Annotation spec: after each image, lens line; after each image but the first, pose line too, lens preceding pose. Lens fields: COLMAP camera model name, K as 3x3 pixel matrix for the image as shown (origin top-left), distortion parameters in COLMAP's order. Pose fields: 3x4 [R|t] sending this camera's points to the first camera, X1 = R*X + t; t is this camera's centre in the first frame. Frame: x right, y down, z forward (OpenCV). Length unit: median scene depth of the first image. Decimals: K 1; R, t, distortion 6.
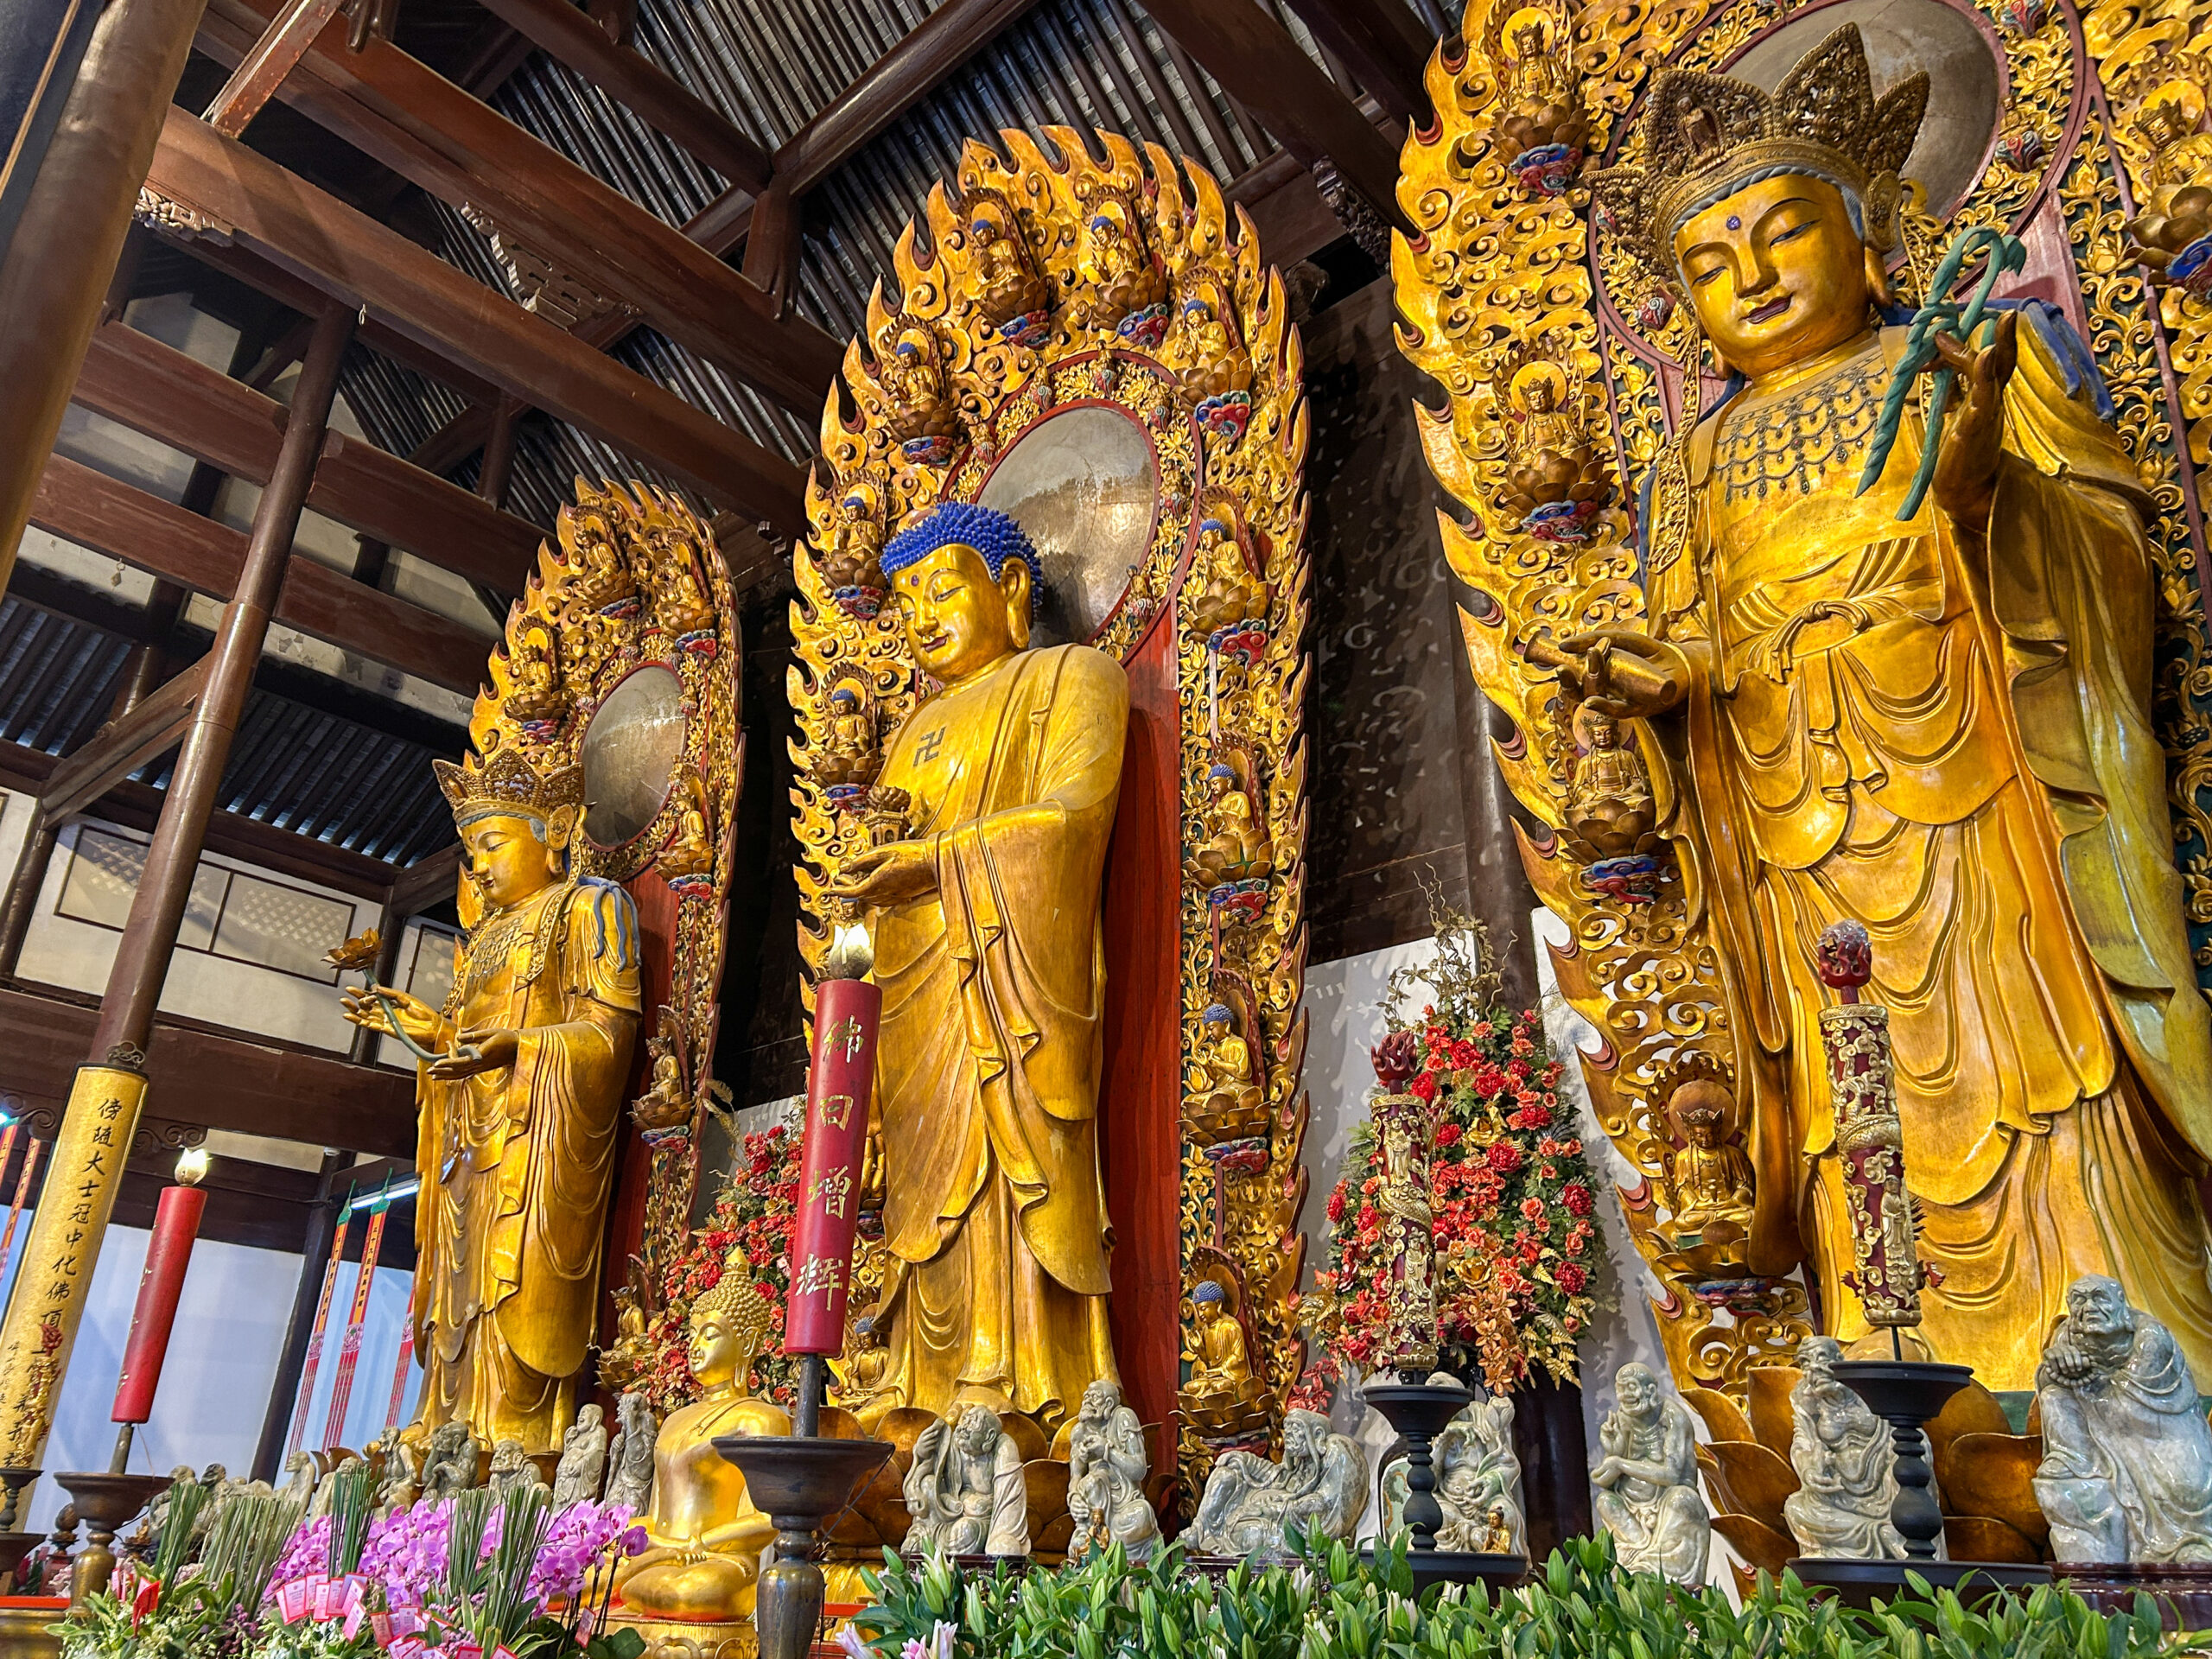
lens RADIAL K [[1639.2, 0, 1106.0], [0, 1639.2, 829.5], [0, 0, 1]] dist [0.090084, -0.172026]
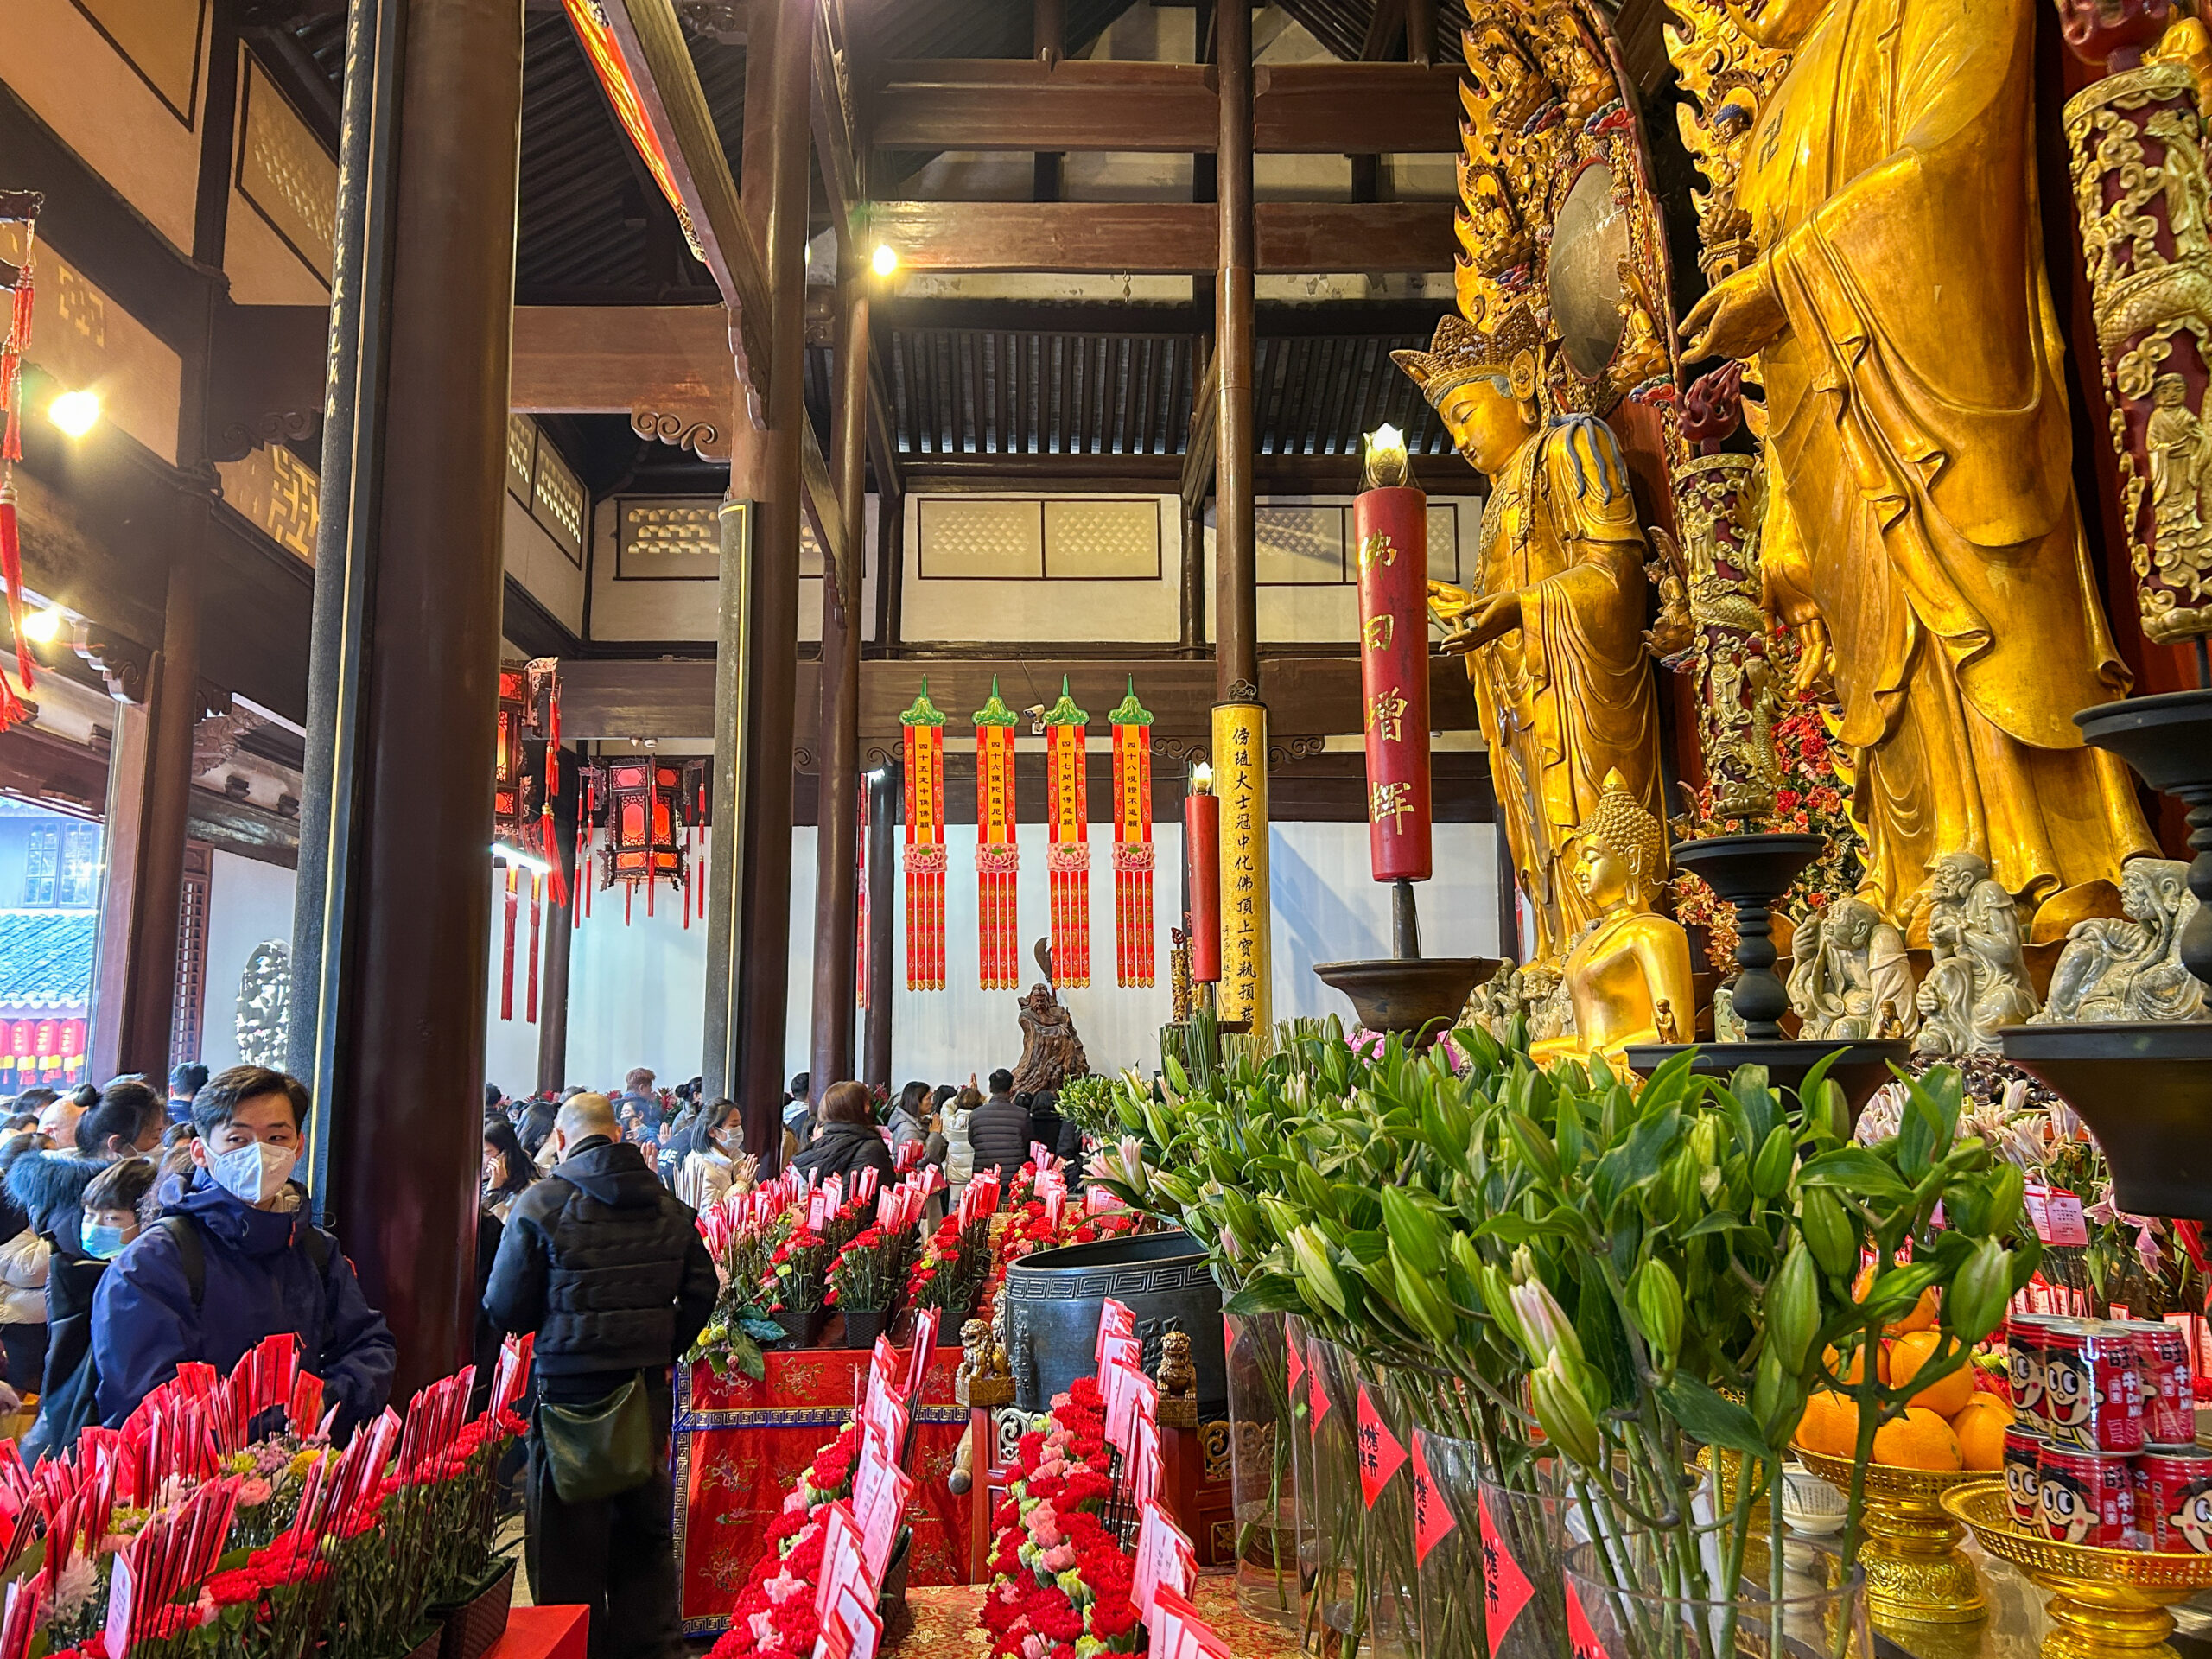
lens RADIAL K [[1659.3, 0, 1106.0], [0, 1659.3, 829.5], [0, 0, 1]] dist [0.012729, 0.001154]
pose [[0.703235, -0.142500, -0.696530, 0.148354], [0.323295, 0.936651, 0.134782, 0.040489], [0.633199, -0.319968, 0.704755, 0.084713]]
